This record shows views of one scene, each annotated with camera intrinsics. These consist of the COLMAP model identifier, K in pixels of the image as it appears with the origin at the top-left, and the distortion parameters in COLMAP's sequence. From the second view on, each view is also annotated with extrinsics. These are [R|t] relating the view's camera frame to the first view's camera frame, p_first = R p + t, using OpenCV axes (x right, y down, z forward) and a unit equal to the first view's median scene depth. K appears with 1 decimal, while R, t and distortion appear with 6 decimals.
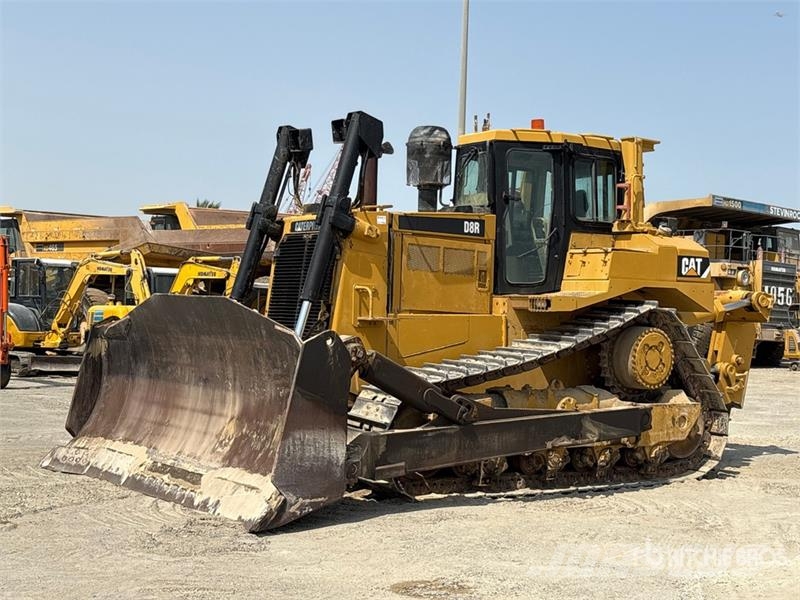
lens RADIAL K [[1188.9, 0, 400.0], [0, 1188.9, 300.0], [0, 0, 1]] dist [0.230390, -0.888399]
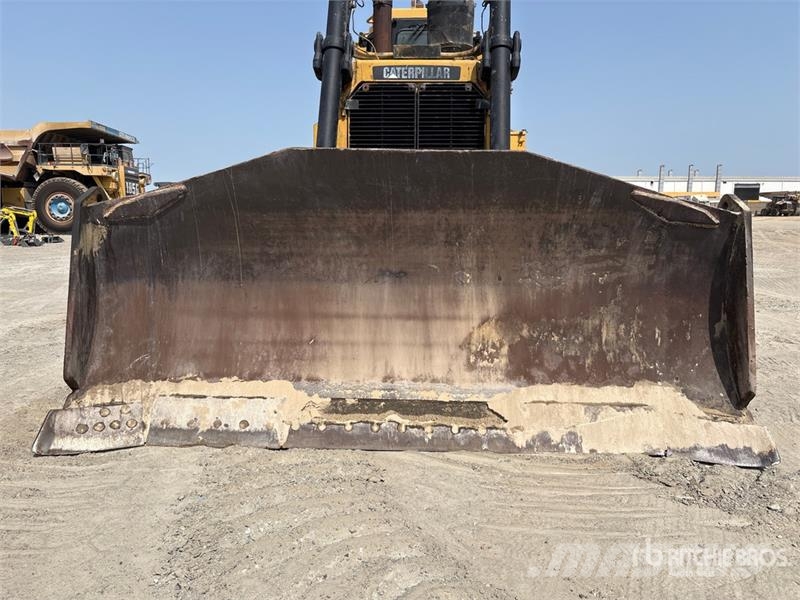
lens RADIAL K [[606.3, 0, 400.0], [0, 606.3, 300.0], [0, 0, 1]] dist [0.039649, -0.047745]
pose [[0.634380, -0.138008, 0.760602, -0.405171], [0.006776, 0.984889, 0.173052, 0.017824], [-0.772991, -0.104627, 0.625730, 0.705504]]
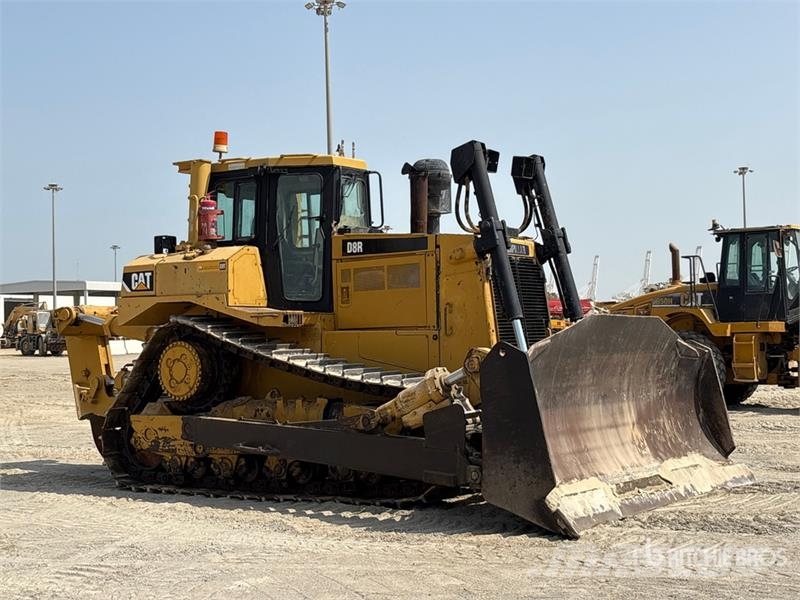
lens RADIAL K [[1188.9, 0, 400.0], [0, 1188.9, 300.0], [0, 0, 1]] dist [0.230390, -0.888399]
pose [[-0.305943, 0.004410, 0.952040, -1.011909], [-0.004084, 0.999974, -0.005945, -0.009660], [-0.952041, -0.005707, -0.305917, 1.366529]]
